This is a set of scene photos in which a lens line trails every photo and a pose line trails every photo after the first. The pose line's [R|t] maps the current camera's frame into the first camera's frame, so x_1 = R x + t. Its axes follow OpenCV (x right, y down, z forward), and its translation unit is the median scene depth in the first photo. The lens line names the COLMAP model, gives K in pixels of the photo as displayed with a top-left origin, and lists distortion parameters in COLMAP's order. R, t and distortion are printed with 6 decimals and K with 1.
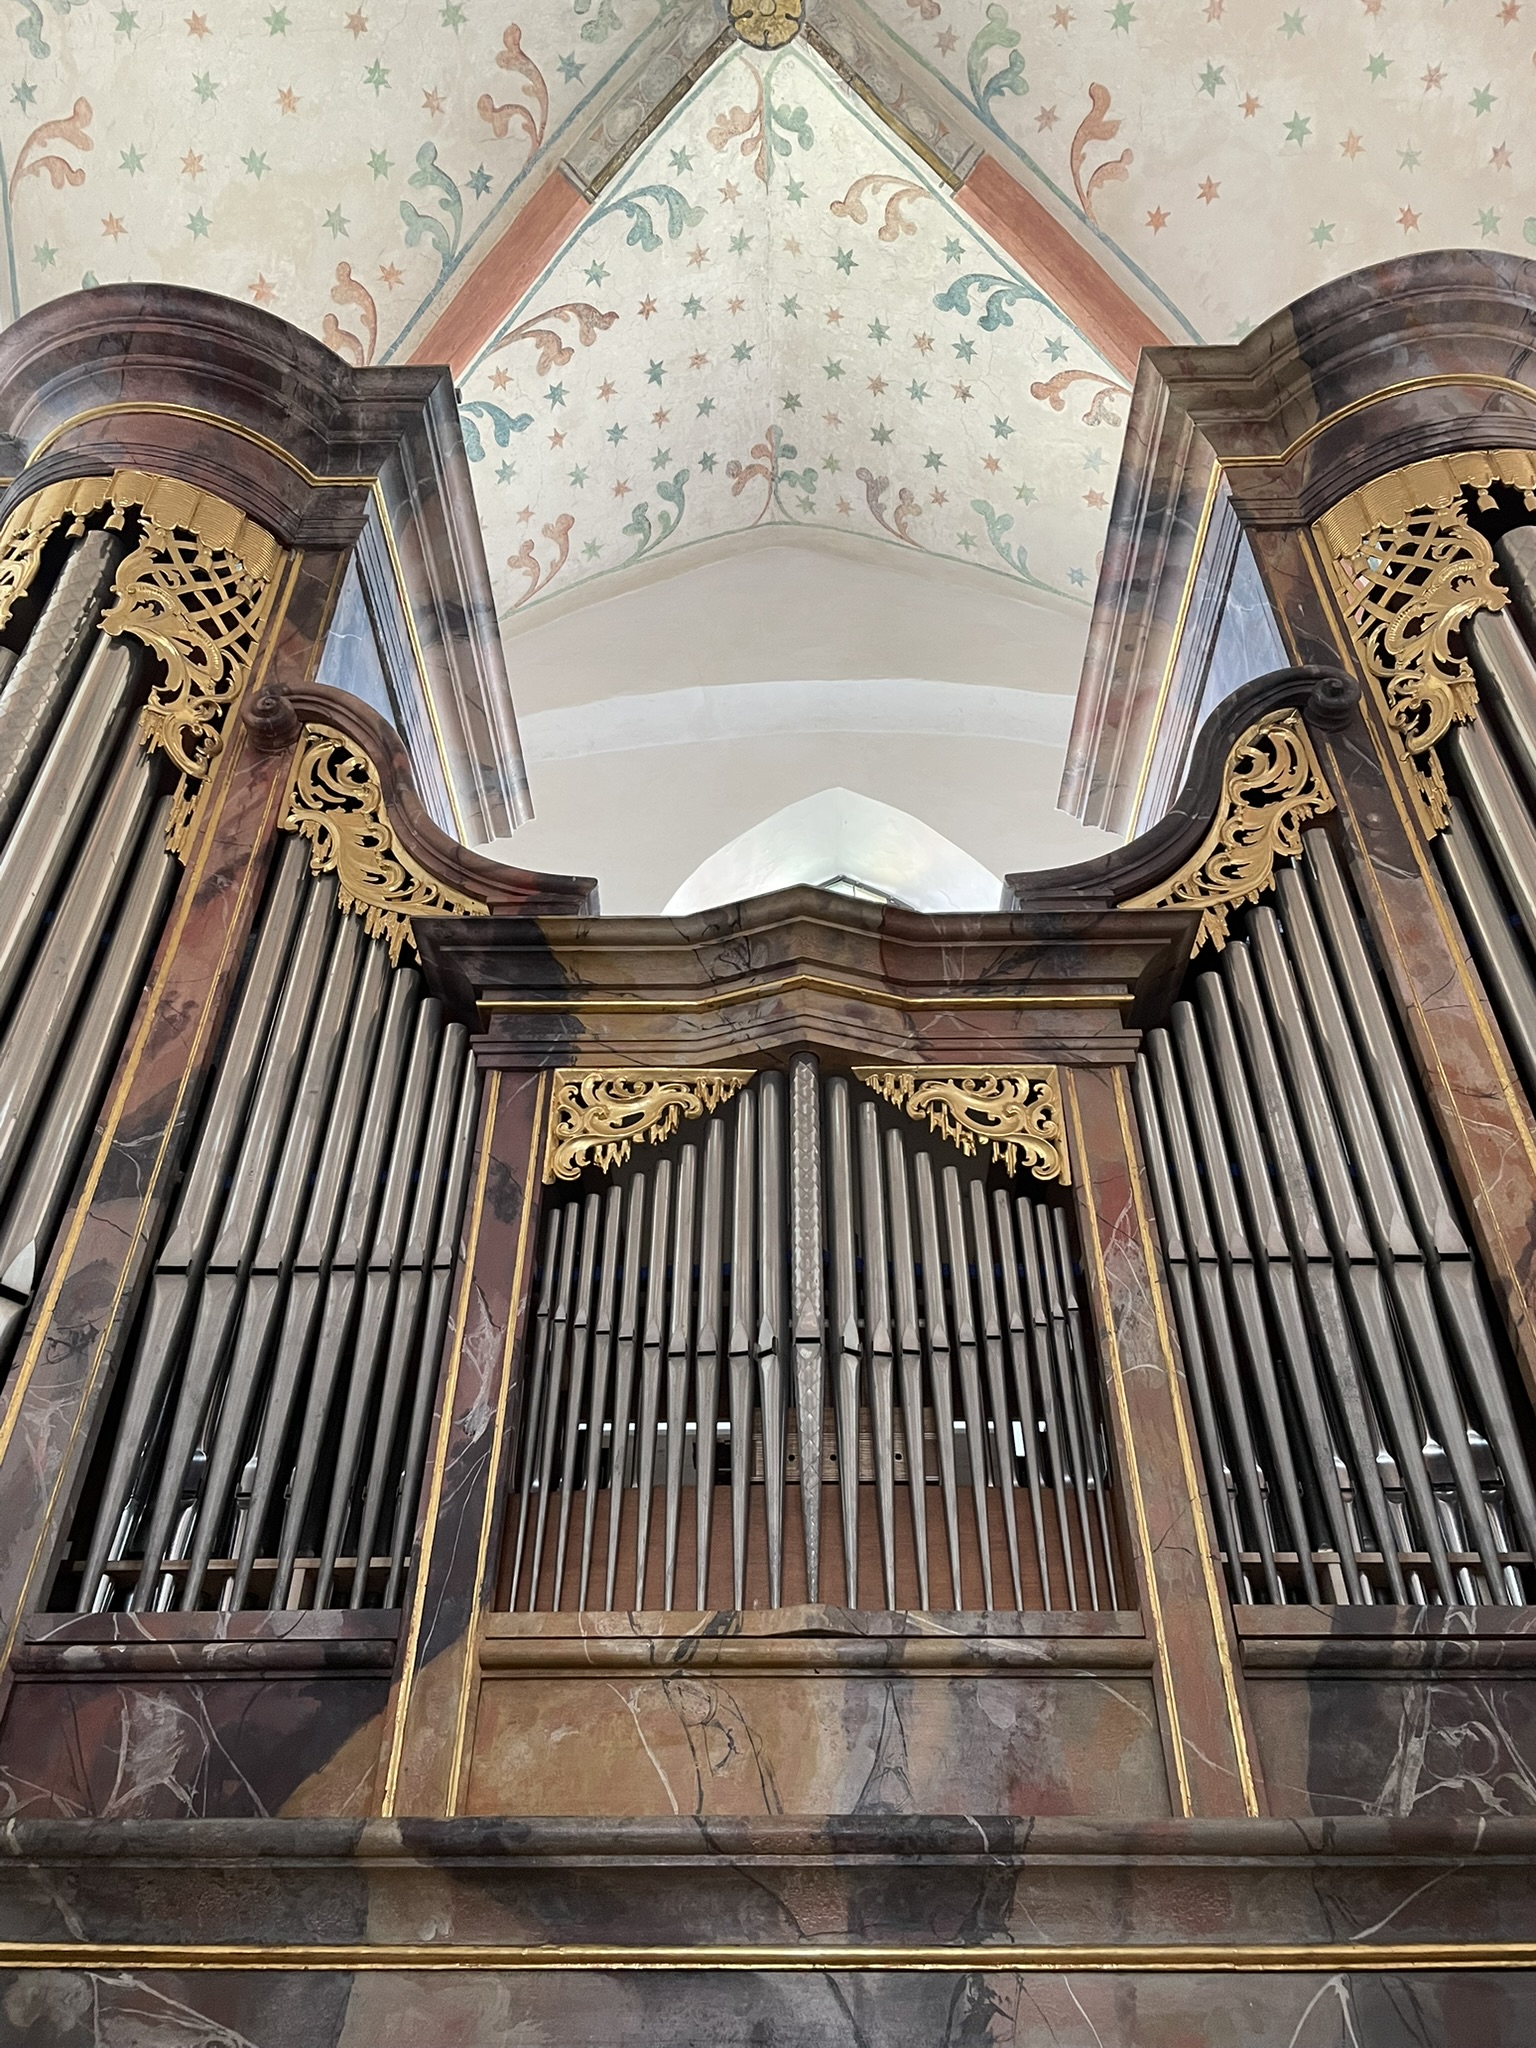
lens RADIAL K [[1542.3, 0, 768.0], [0, 1542.3, 1024.0], [0, 0, 1]] dist [0.107396, -0.133059]
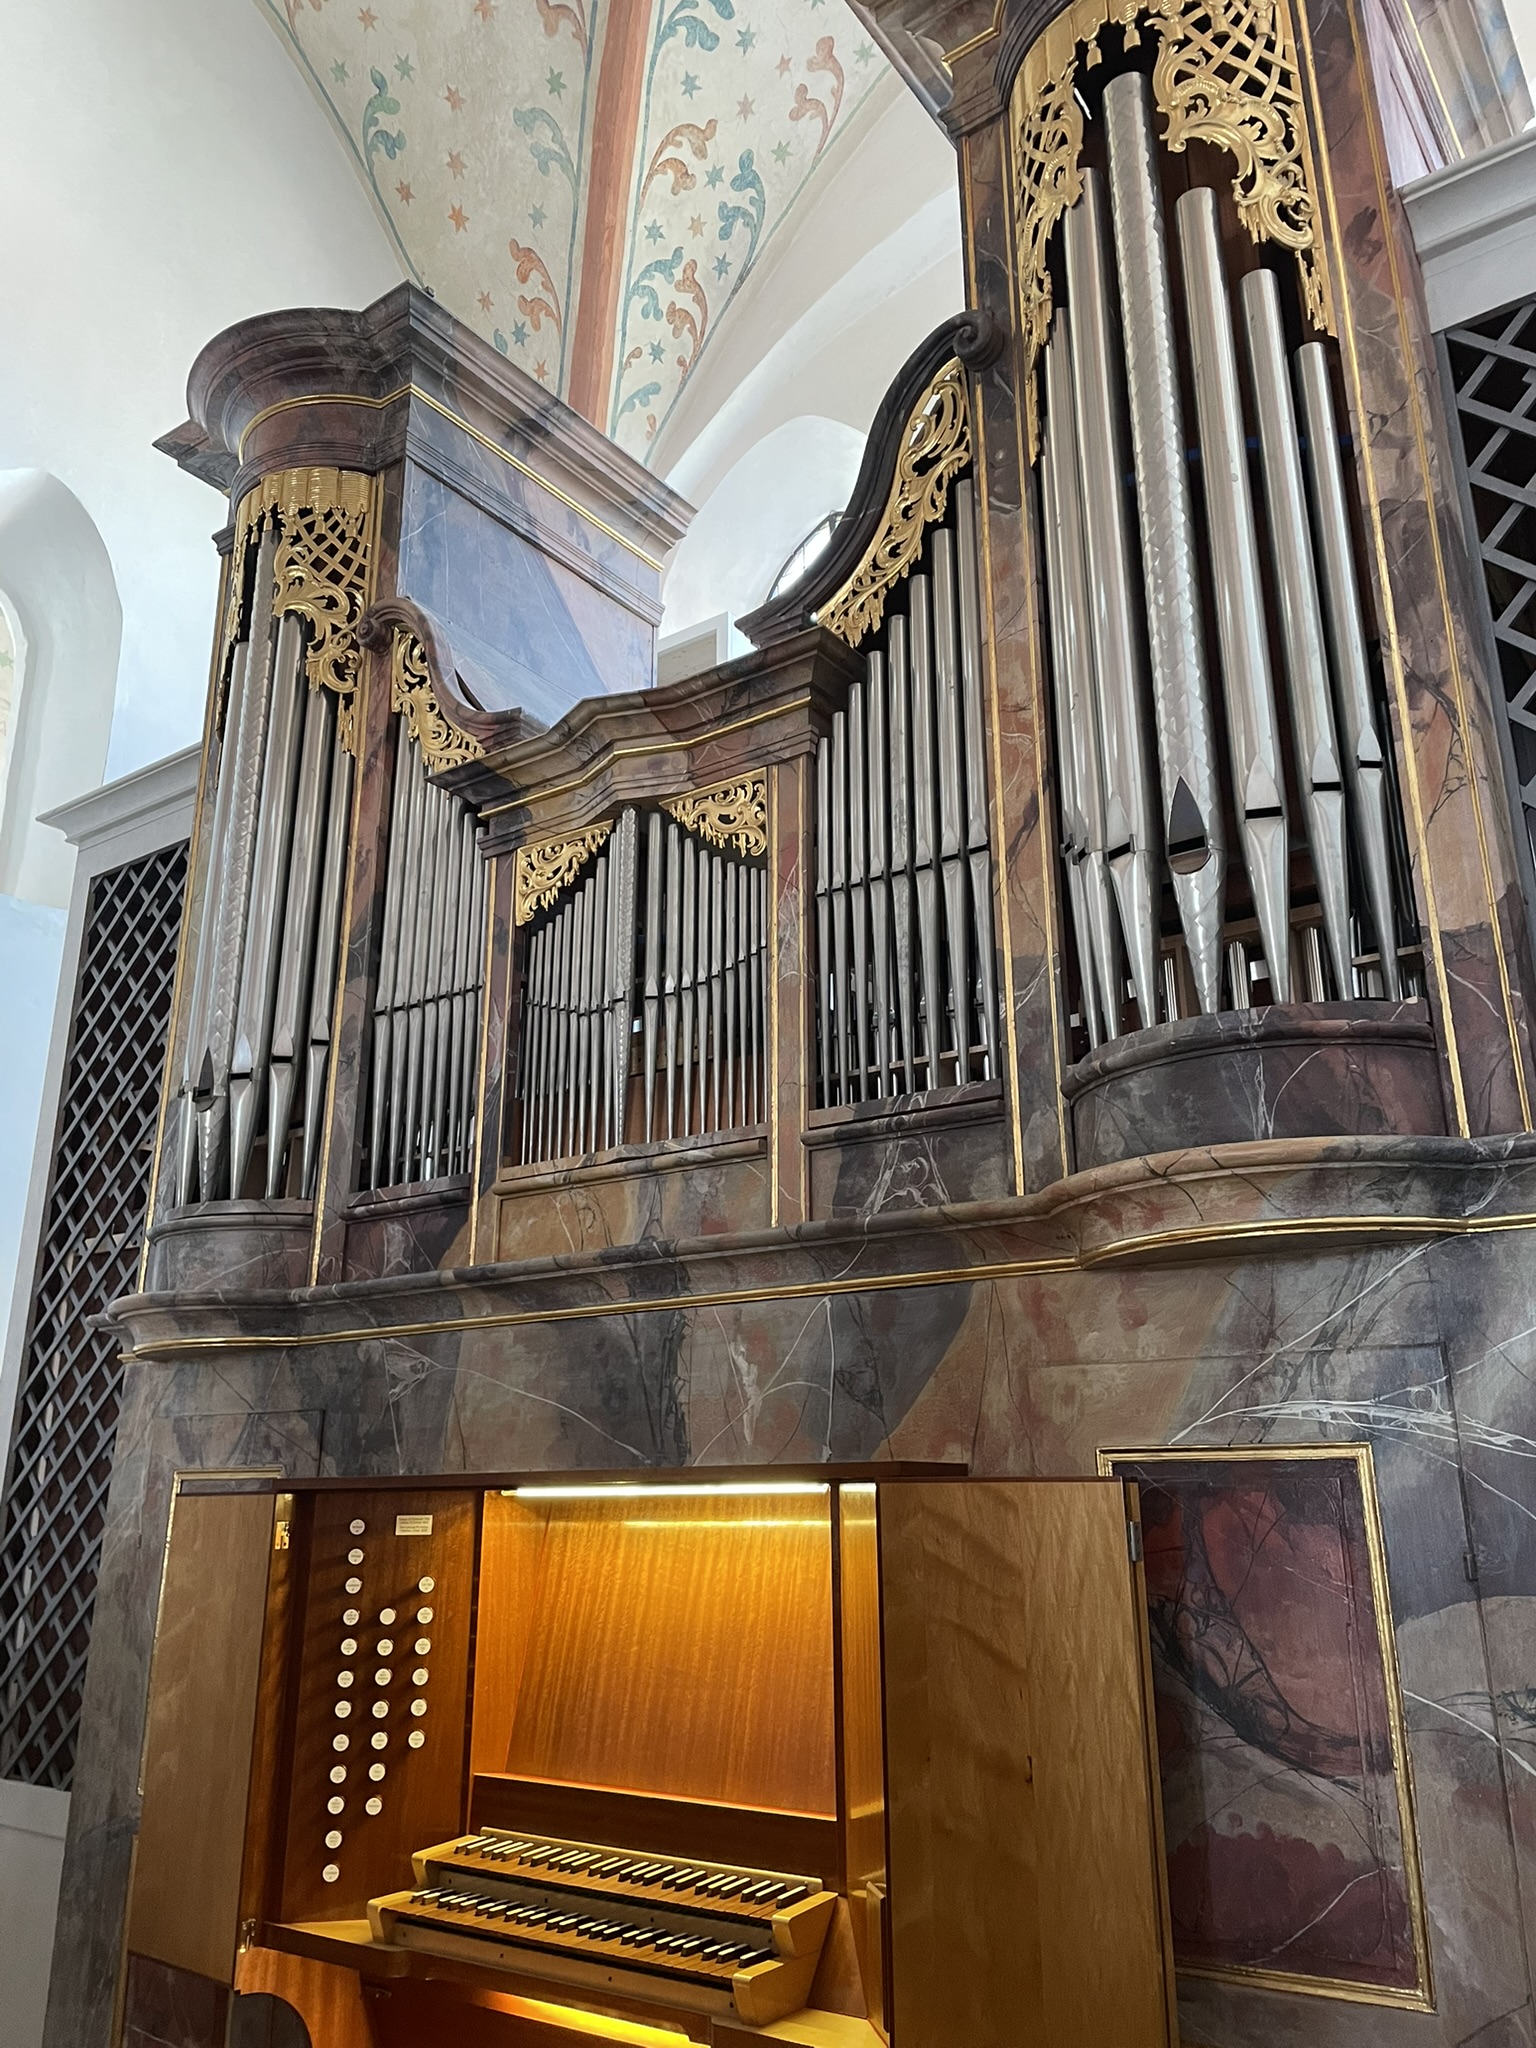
lens RADIAL K [[1542.3, 0, 768.0], [0, 1542.3, 1024.0], [0, 0, 1]] dist [0.107396, -0.133059]
pose [[0.820040, -0.174365, -0.545098, 0.975845], [0.364767, 0.893169, 0.263046, -0.145170], [0.440999, -0.414542, 0.796037, -0.268739]]
